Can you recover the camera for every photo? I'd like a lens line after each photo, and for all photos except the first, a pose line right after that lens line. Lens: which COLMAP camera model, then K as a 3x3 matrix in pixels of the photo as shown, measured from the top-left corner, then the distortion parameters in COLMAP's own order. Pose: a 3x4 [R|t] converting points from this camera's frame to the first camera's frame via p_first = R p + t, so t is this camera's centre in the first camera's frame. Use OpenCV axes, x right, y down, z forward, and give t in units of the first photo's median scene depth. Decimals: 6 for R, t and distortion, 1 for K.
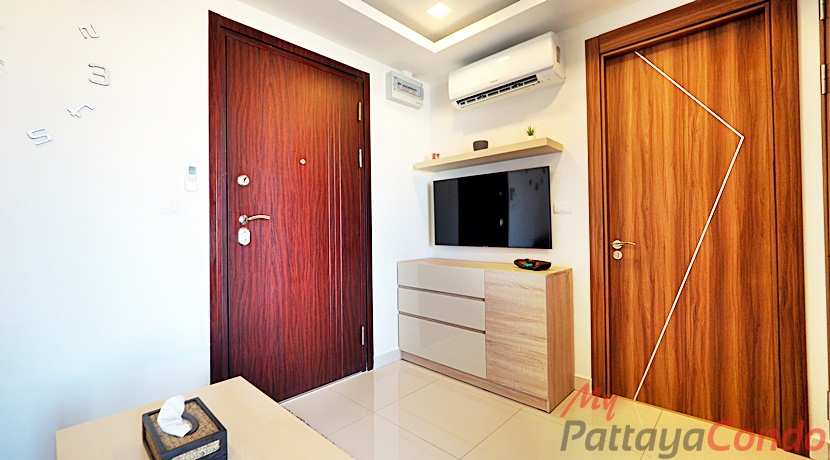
lens RADIAL K [[350.8, 0, 403.8], [0, 350.8, 224.0], [0, 0, 1]] dist [-0.006168, -0.003124]
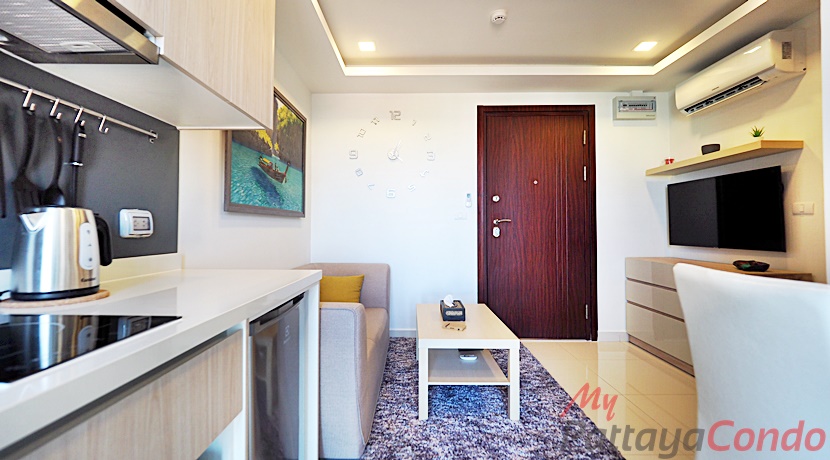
lens RADIAL K [[341.6, 0, 414.6], [0, 341.6, 227.8], [0, 0, 1]] dist [0.000111, -0.000023]
pose [[0.702891, 0.011851, -0.711198, 0.341594], [-0.001194, 0.999879, 0.015481, -0.007662], [0.711296, -0.010032, 0.702821, -0.340472]]
